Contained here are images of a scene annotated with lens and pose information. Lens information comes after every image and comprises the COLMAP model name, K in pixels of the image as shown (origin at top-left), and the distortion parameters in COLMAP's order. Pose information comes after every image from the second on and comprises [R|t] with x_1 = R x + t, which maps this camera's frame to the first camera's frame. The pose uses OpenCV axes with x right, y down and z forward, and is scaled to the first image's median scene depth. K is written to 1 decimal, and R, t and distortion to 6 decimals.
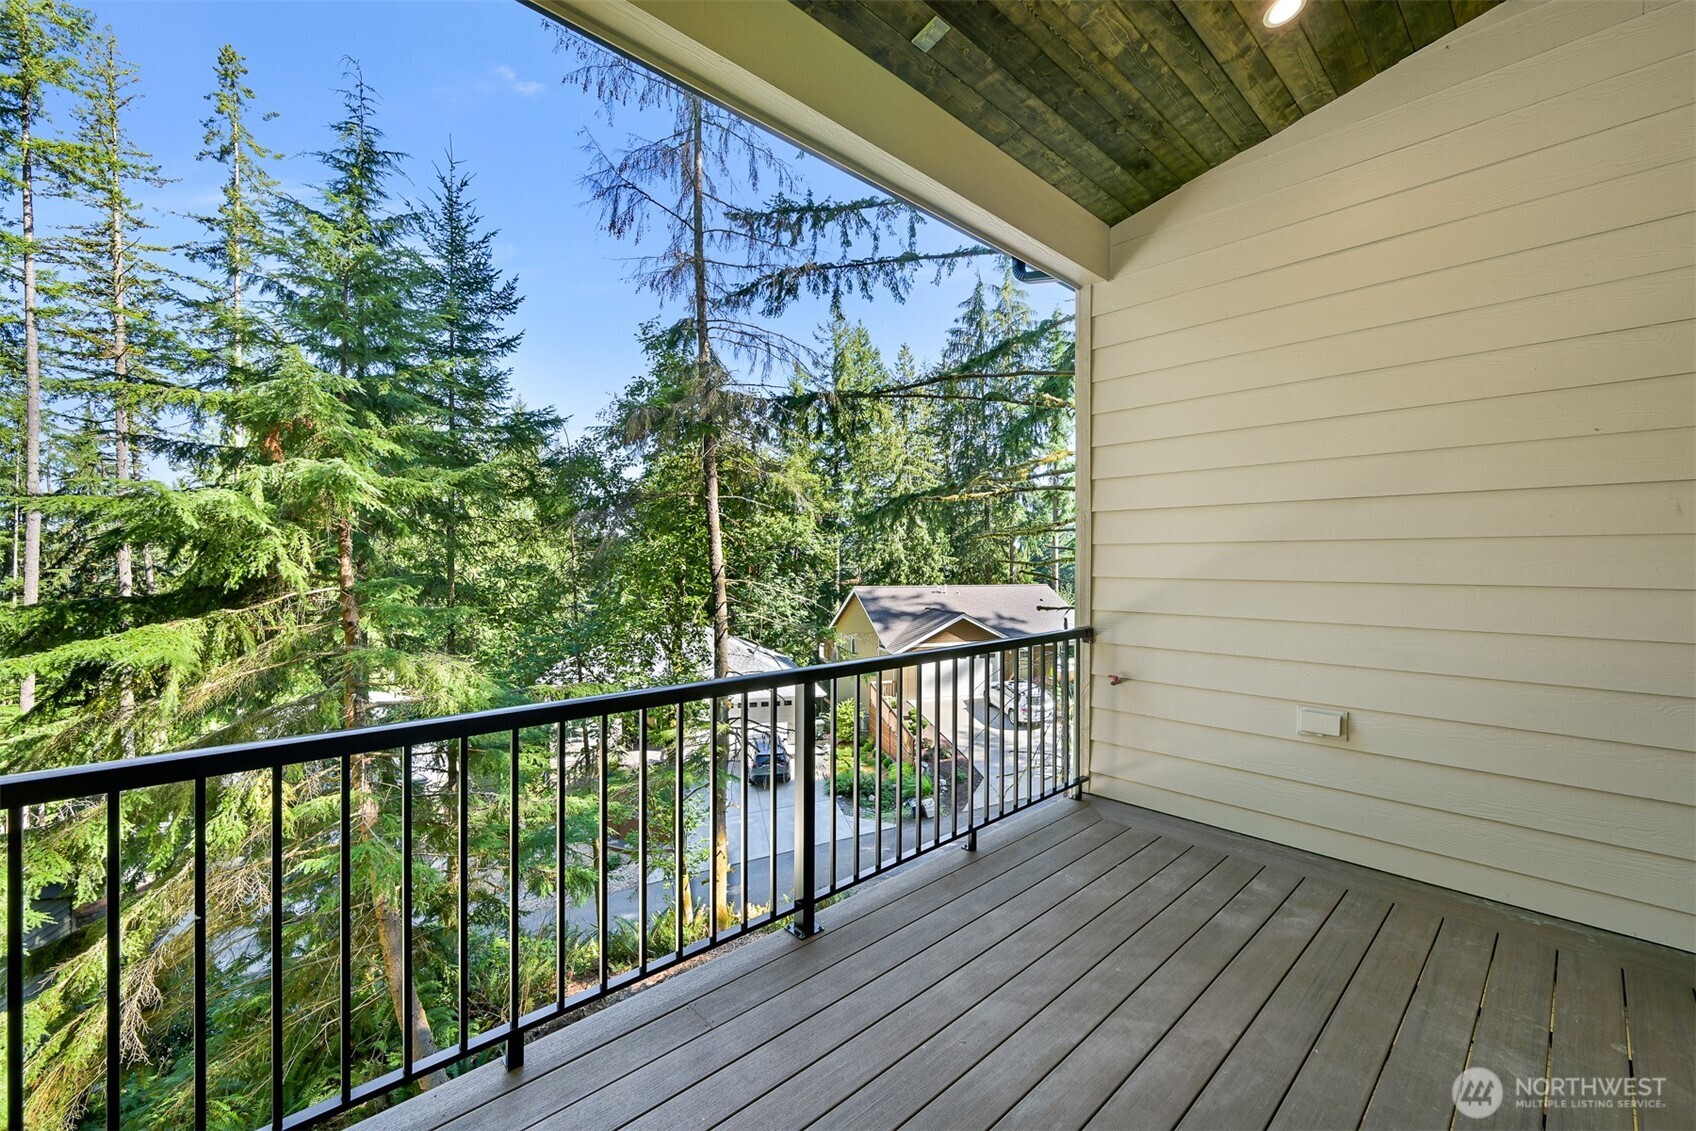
lens RADIAL K [[681.6, 0, 847.7], [0, 681.6, 558.4], [0, 0, 1]] dist [0.009384, 0.000298]
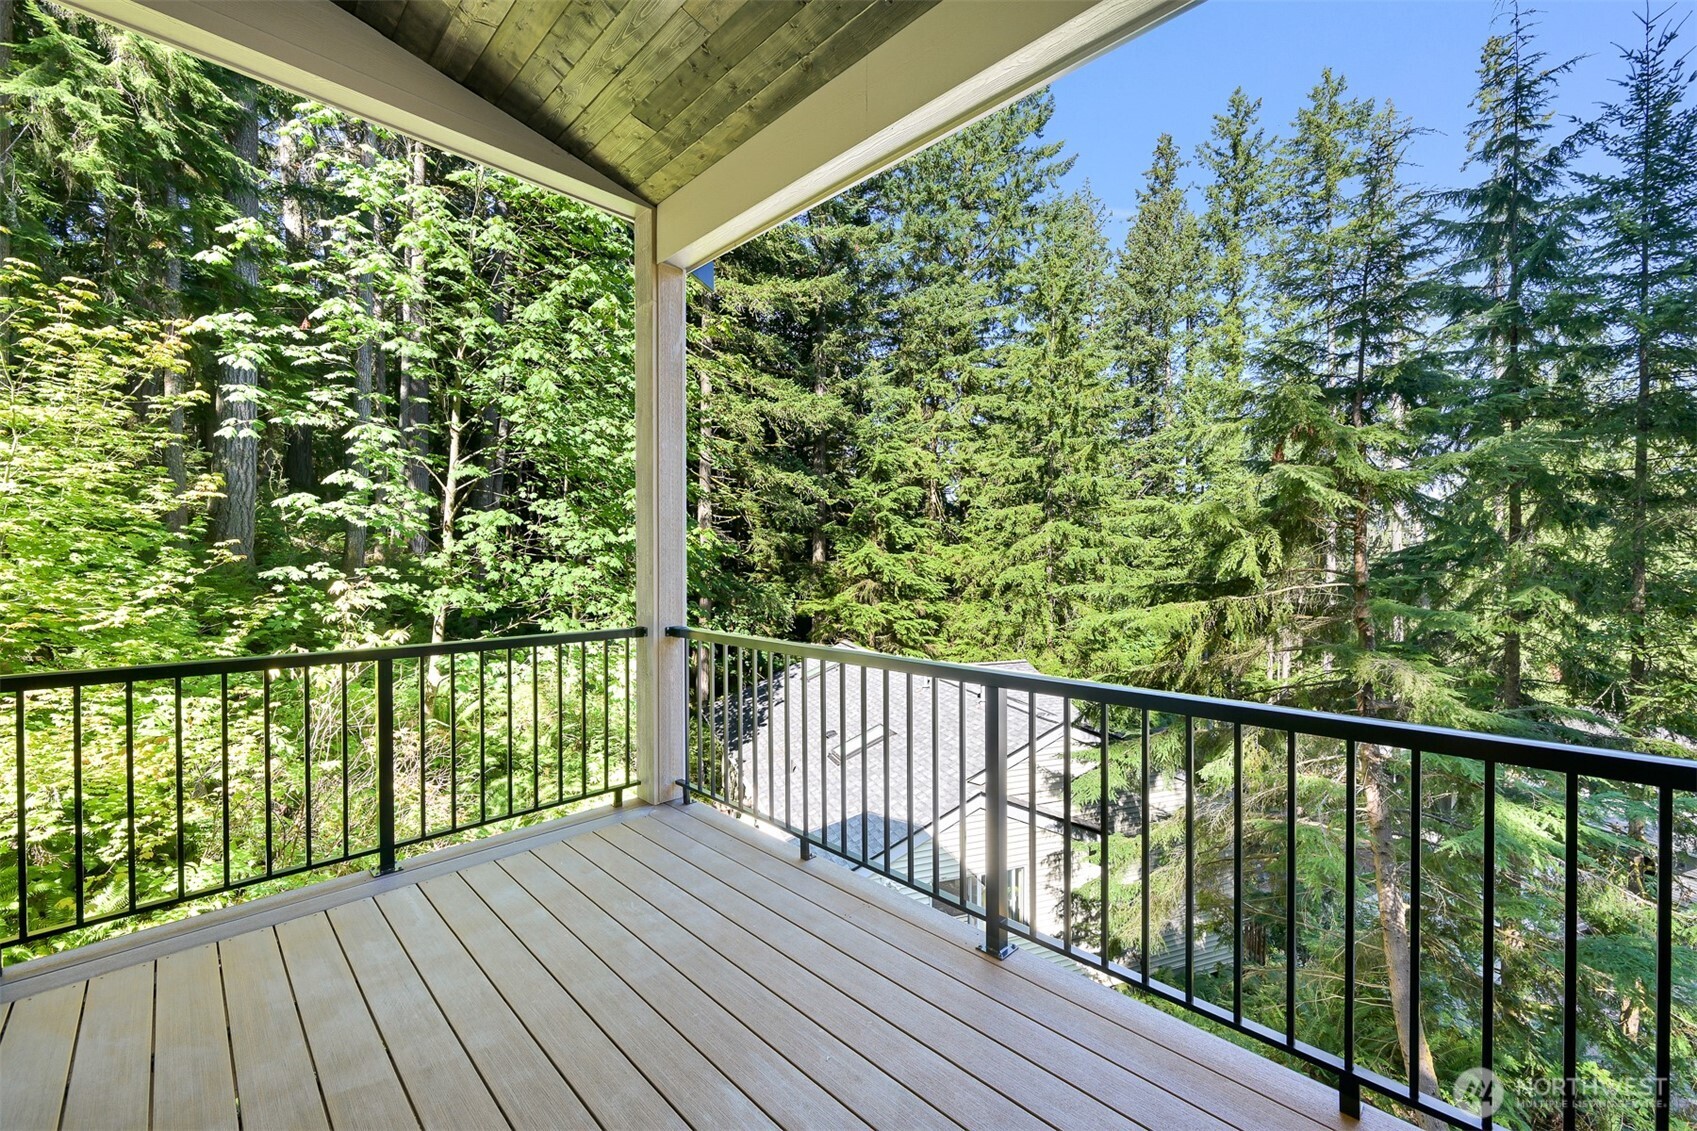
lens RADIAL K [[682.0, 0, 846.6], [0, 682.0, 558.1], [0, 0, 1]] dist [0.009384, 0.000298]
pose [[0.061403, -0.000229, -0.998113, 0.120689], [0.001894, 0.999998, -0.000113, 0.001203], [0.998111, -0.001883, 0.061403, 0.088013]]
